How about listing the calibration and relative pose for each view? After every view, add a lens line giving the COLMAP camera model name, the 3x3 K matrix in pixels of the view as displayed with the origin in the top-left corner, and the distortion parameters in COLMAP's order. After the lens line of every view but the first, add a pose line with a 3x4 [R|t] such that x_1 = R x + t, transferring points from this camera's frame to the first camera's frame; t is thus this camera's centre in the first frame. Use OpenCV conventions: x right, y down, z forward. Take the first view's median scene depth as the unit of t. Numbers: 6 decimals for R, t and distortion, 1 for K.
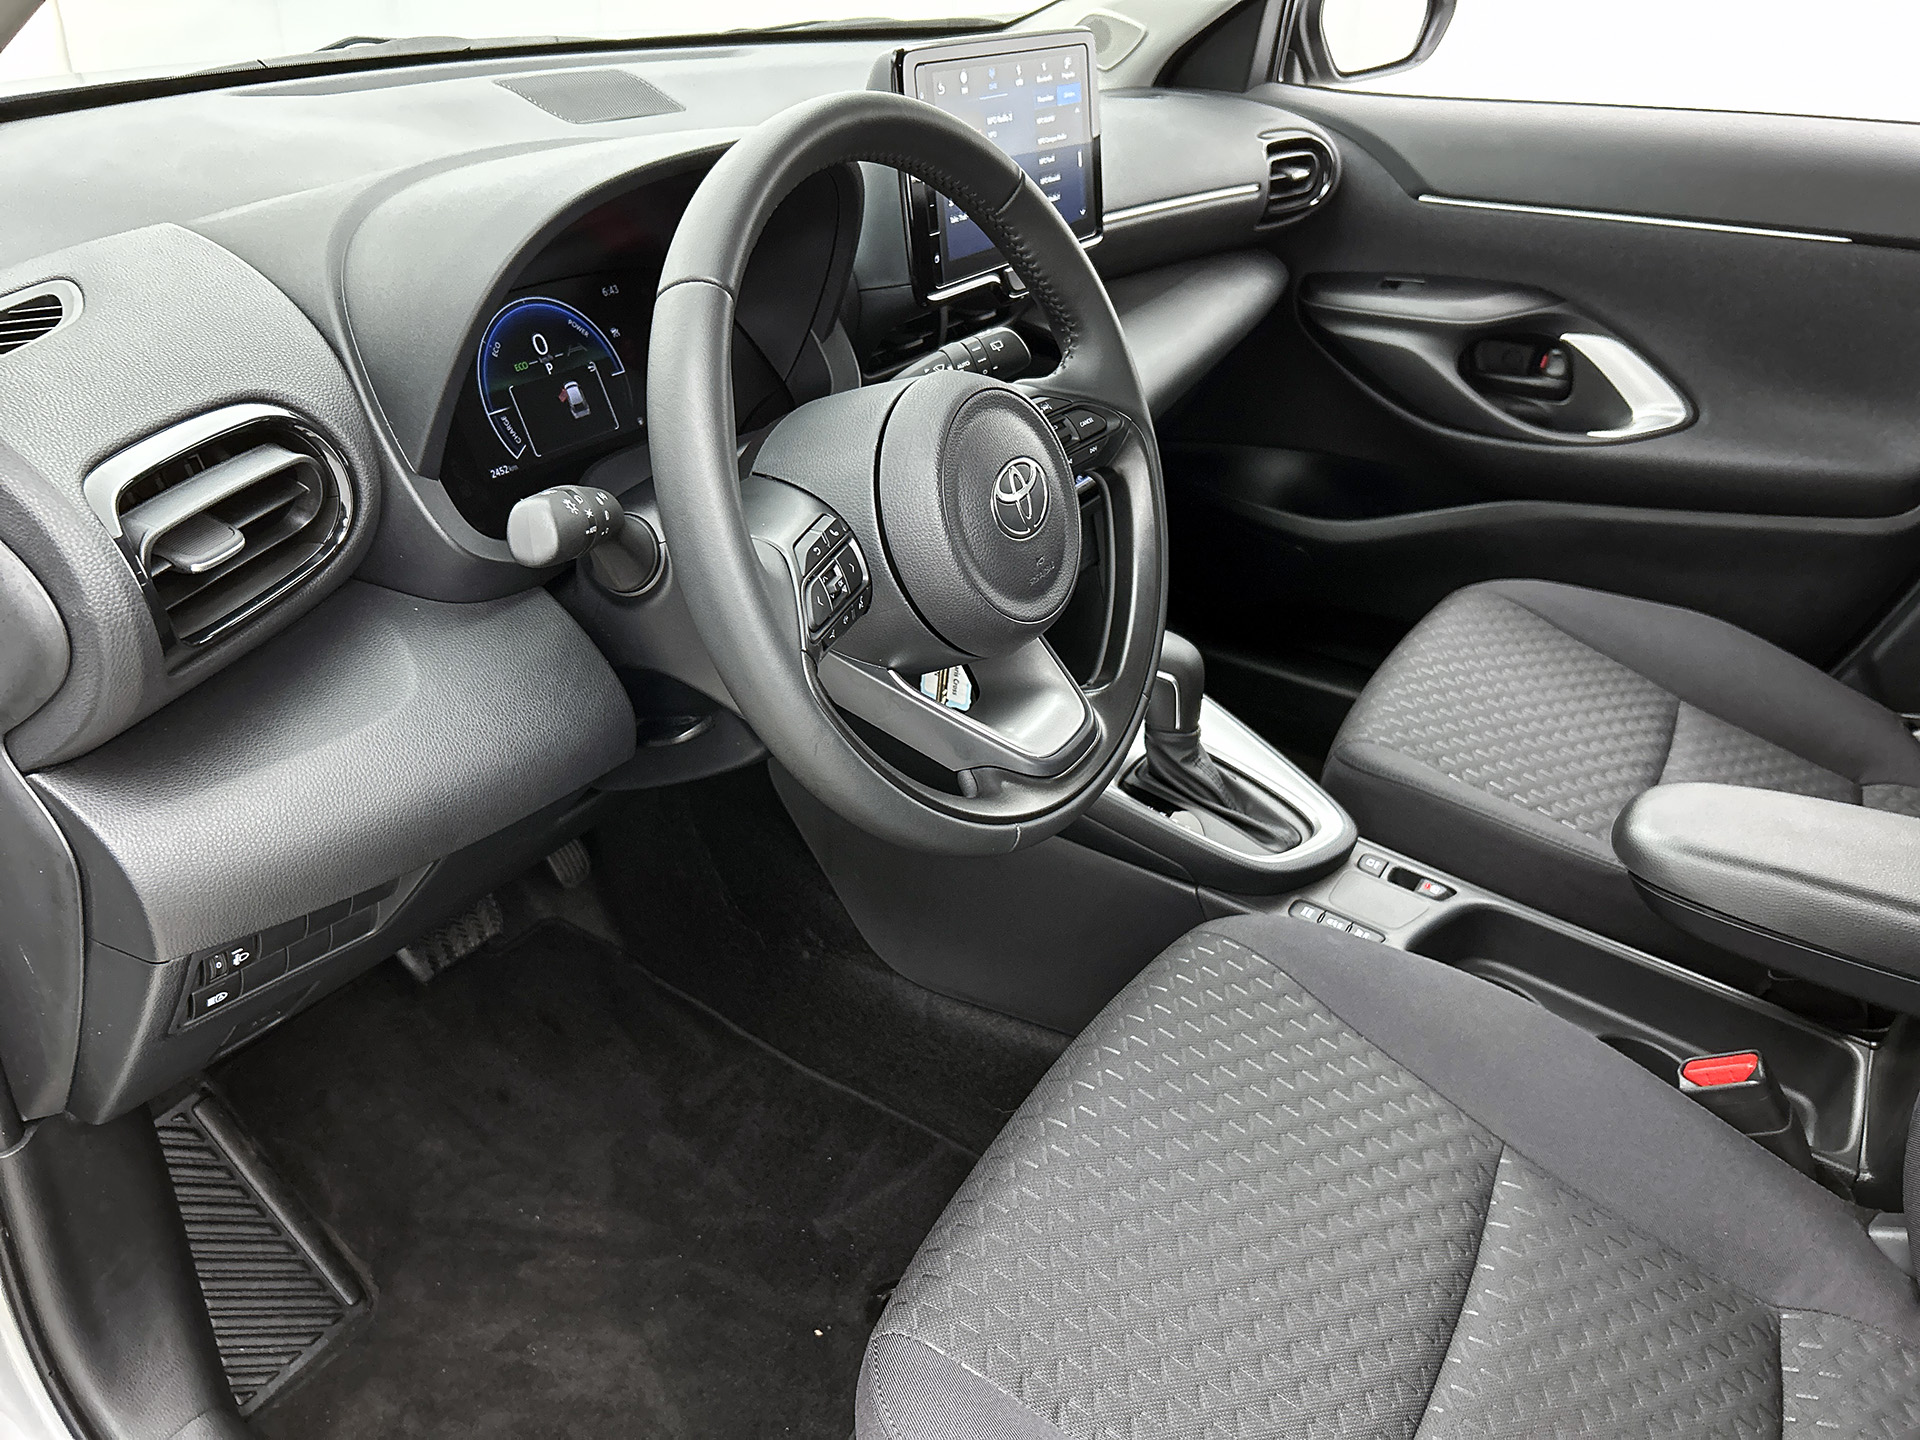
lens RADIAL K [[1495.1, 0, 960.0], [0, 1495.1, 720.0], [0, 0, 1]] dist [0.004499, -0.005362]
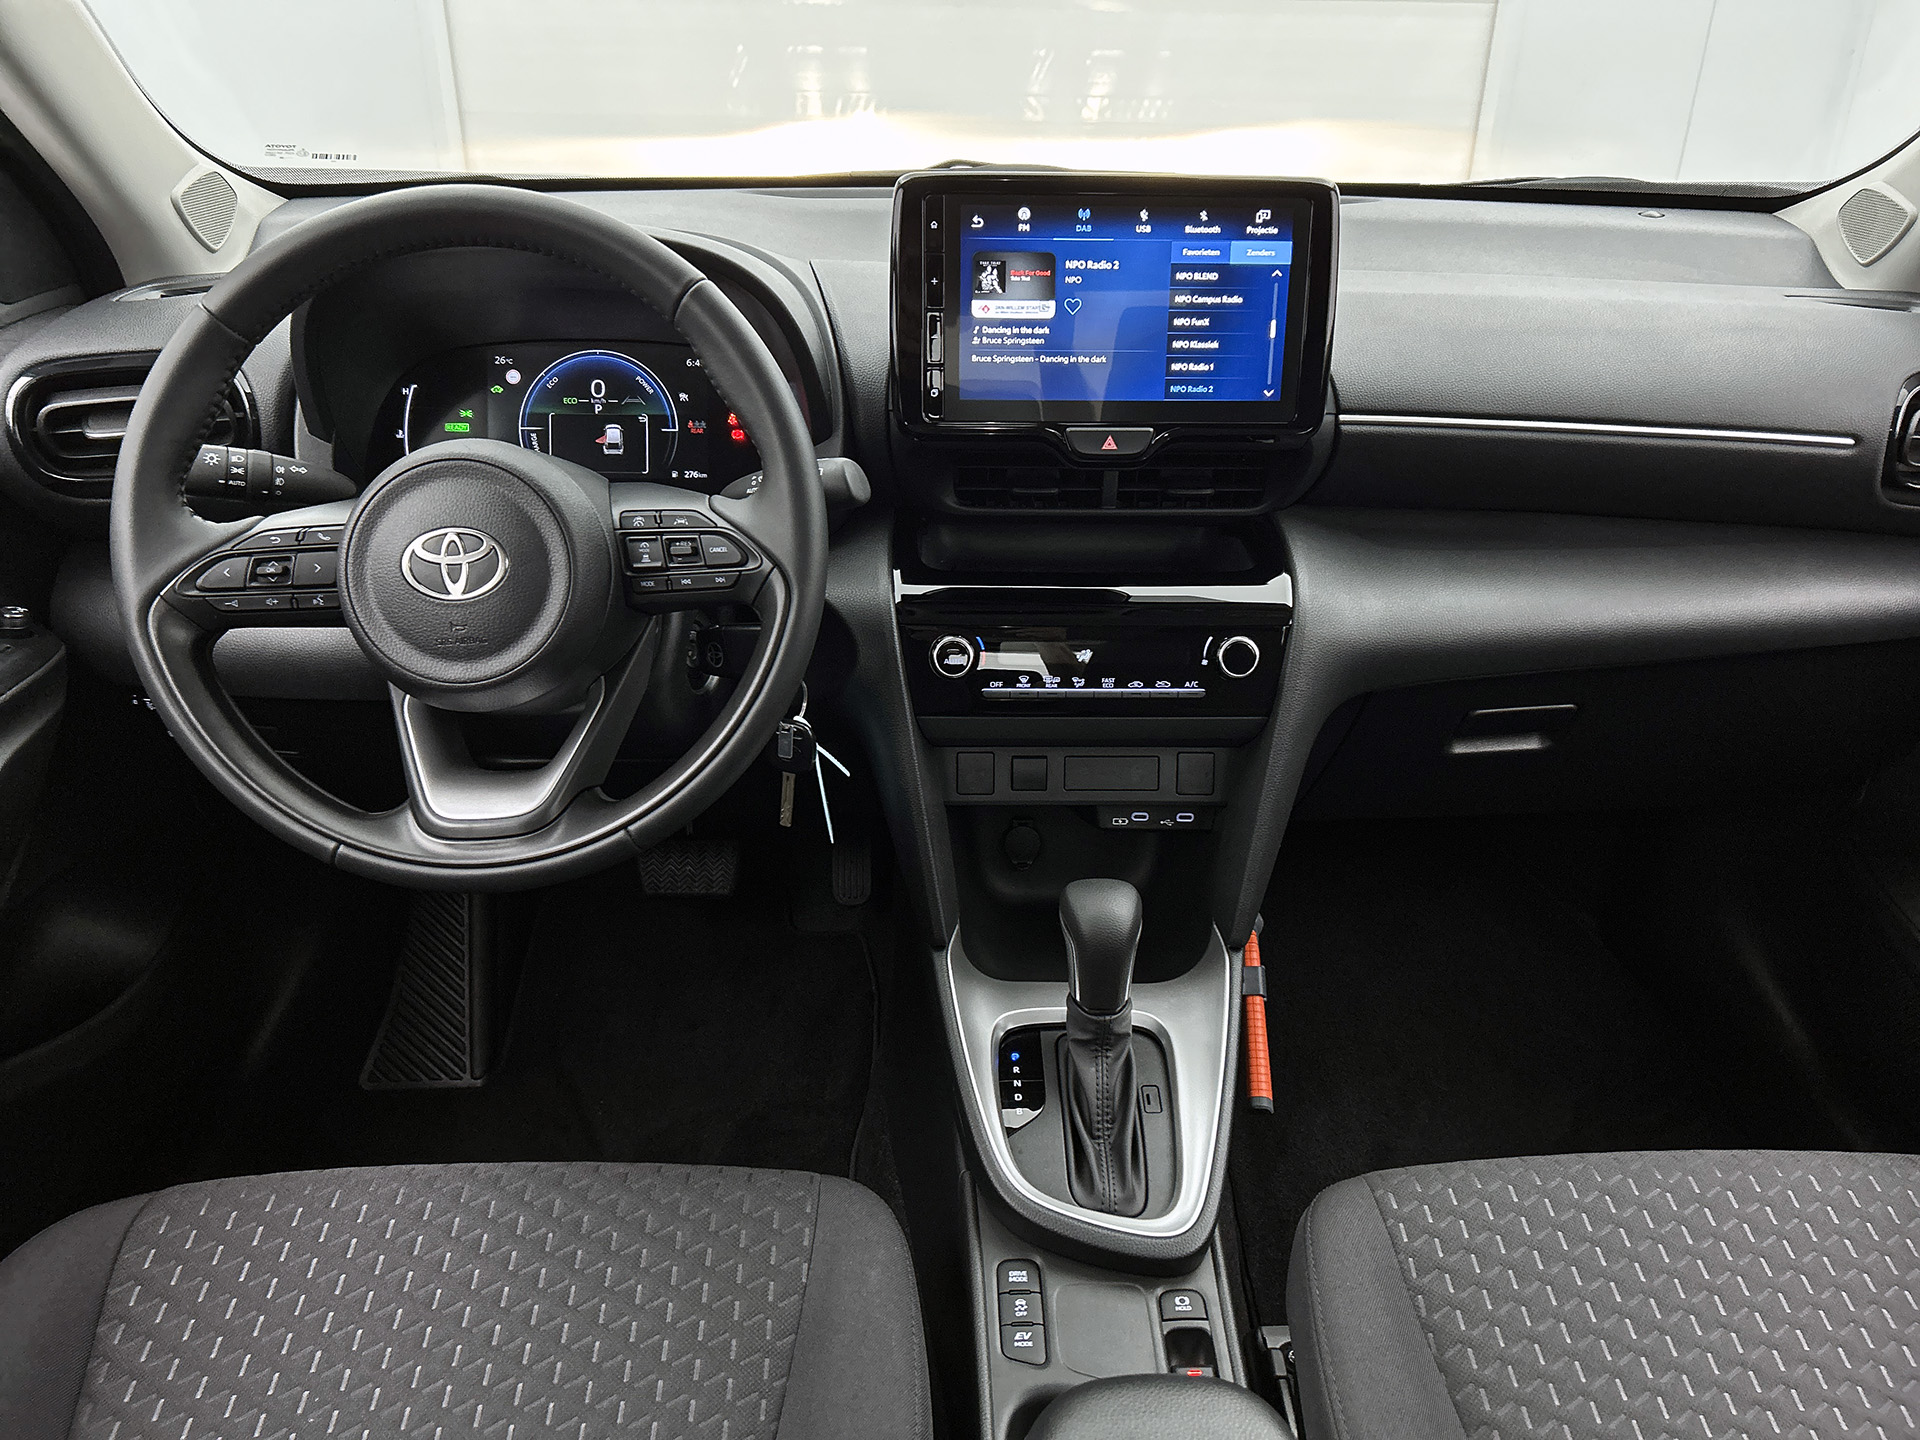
lens RADIAL K [[1452.7, 0, 960.0], [0, 1452.7, 720.0], [0, 0, 1]] dist [0.024135, -0.002798]
pose [[0.535841, 0.337018, -0.774140, 0.692075], [-0.403312, 0.907681, 0.115992, -0.204831], [0.741764, 0.250066, 0.622297, 0.426883]]
